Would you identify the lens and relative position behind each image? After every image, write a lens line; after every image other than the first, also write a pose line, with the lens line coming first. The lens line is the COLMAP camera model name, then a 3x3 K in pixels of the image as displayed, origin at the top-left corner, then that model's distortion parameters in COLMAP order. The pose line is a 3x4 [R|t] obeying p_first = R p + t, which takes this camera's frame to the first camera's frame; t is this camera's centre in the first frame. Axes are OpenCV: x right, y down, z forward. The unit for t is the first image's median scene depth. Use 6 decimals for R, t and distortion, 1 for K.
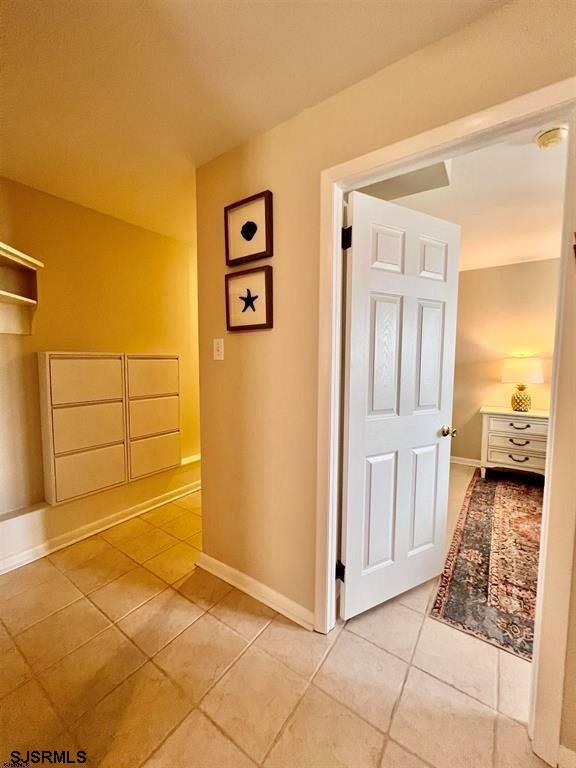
lens RADIAL K [[308.8, 0, 296.0], [0, 308.8, 378.1], [0, 0, 1]] dist [-0.002988, 0.000001]
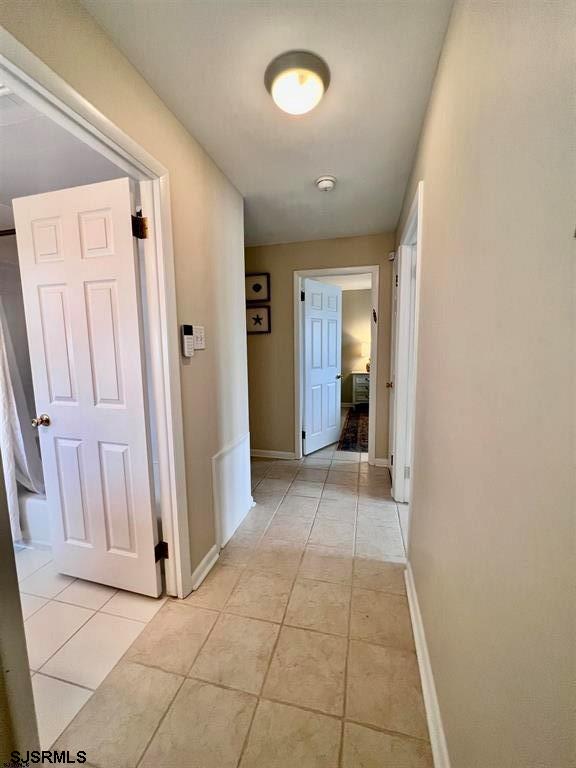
lens RADIAL K [[308.8, 0, 296.0], [0, 308.8, 378.1], [0, 0, 1]] dist [-0.002988, 0.000001]
pose [[0.933138, -0.059546, 0.354552, -0.697360], [0.041573, 0.997445, 0.058104, 0.043001], [-0.357106, -0.039479, 0.933229, -1.143130]]
